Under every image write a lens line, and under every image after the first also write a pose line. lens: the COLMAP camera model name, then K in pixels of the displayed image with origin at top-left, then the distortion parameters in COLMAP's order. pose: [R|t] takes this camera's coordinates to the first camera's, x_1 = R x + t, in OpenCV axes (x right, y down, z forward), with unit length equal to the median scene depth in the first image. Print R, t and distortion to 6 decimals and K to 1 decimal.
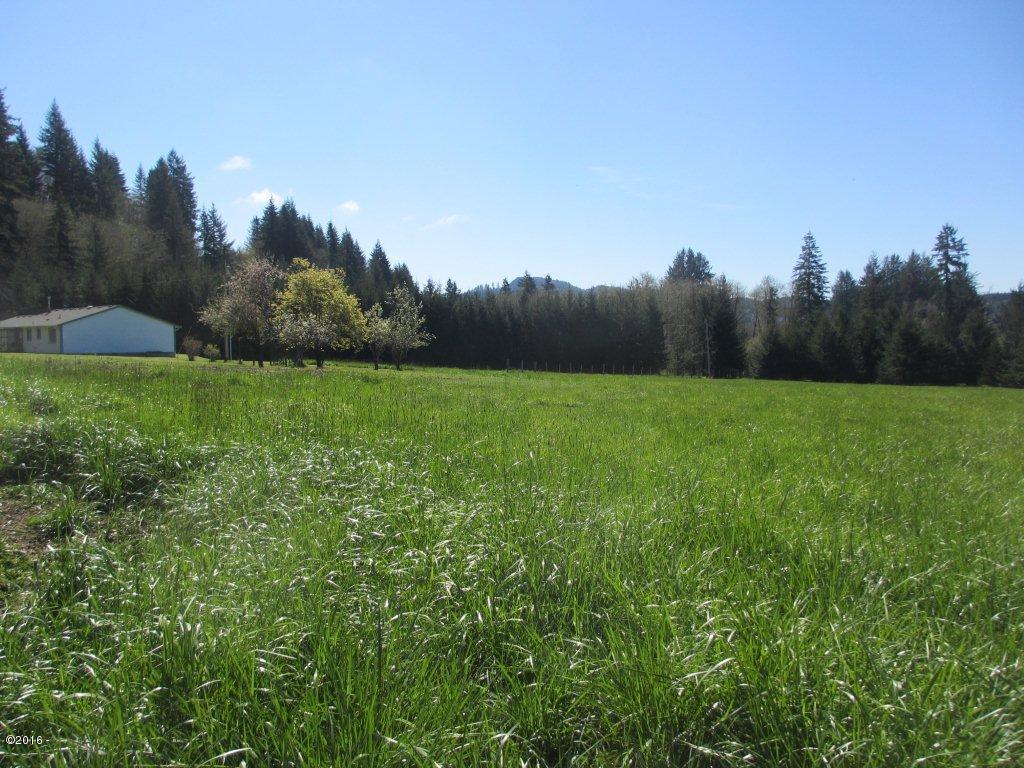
lens RADIAL K [[852.3, 0, 518.7], [0, 852.3, 404.5], [0, 0, 1]] dist [-0.050881, 0.015710]
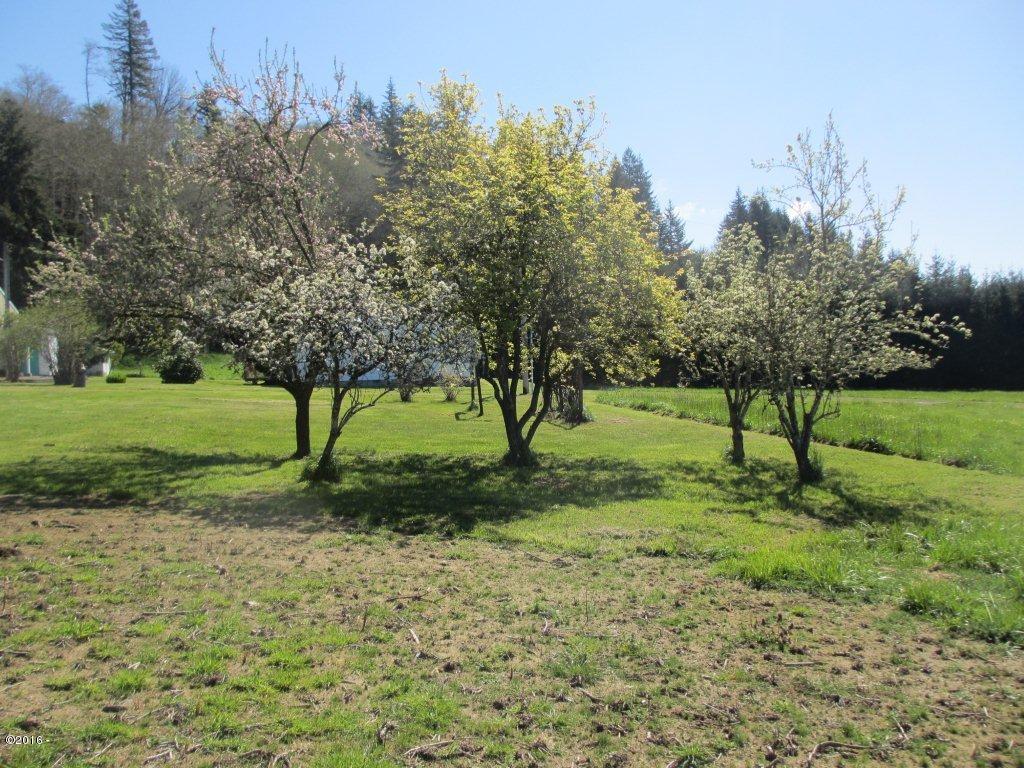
lens RADIAL K [[852.3, 0, 517.0], [0, 852.3, 389.2], [0, 0, 1]] dist [-0.050881, 0.015710]
pose [[0.843938, -0.008172, -0.536379, -0.016635], [-0.007610, 0.999601, -0.027203, -0.011748], [0.536387, 0.027040, 0.843539, 0.156162]]
